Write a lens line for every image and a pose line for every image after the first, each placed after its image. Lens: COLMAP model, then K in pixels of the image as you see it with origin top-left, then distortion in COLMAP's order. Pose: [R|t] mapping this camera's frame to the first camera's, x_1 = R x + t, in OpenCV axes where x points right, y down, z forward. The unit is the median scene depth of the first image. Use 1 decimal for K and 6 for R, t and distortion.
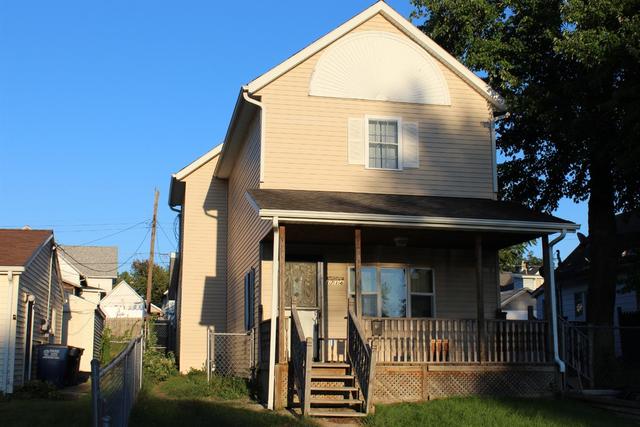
lens RADIAL K [[790.6, 0, 316.8], [0, 790.6, 216.3], [0, 0, 1]] dist [-0.026222, 0.000000]
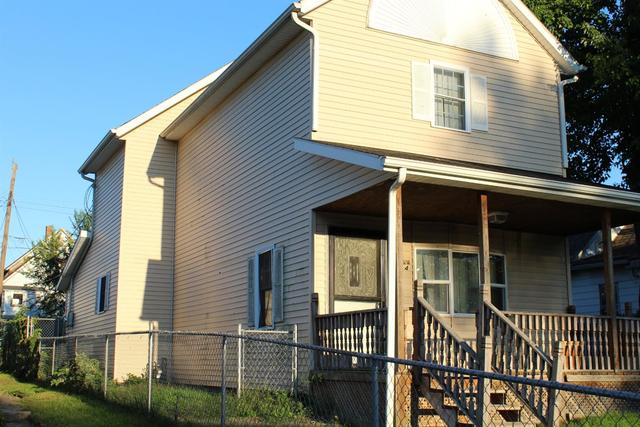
lens RADIAL K [[790.6, 0, 320.0], [0, 790.6, 215.4], [0, 0, 1]] dist [-0.026222, 0.000000]
pose [[0.967400, 0.052321, 0.247788, -0.240131], [-0.050924, 0.998630, -0.012046, 0.044910], [-0.248079, -0.000965, 0.968739, 0.256043]]
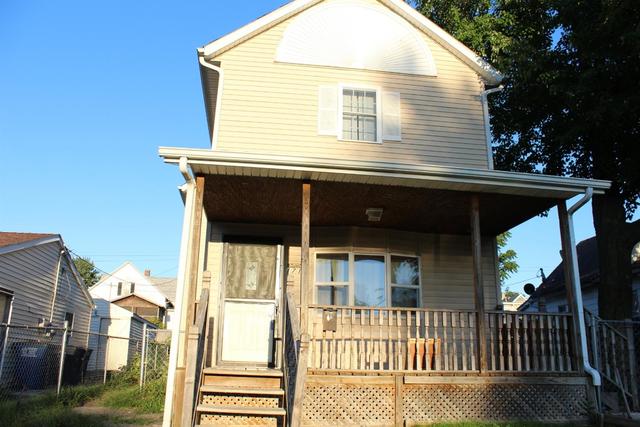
lens RADIAL K [[528.2, 0, 321.2], [0, 528.2, 215.6], [0, 0, 1]] dist [-0.109595, 0.071762]
pose [[0.997459, -0.003736, -0.071144, 0.083802], [-0.003378, 0.995021, -0.099612, 0.078902], [0.071162, 0.099599, 0.992480, 0.436661]]
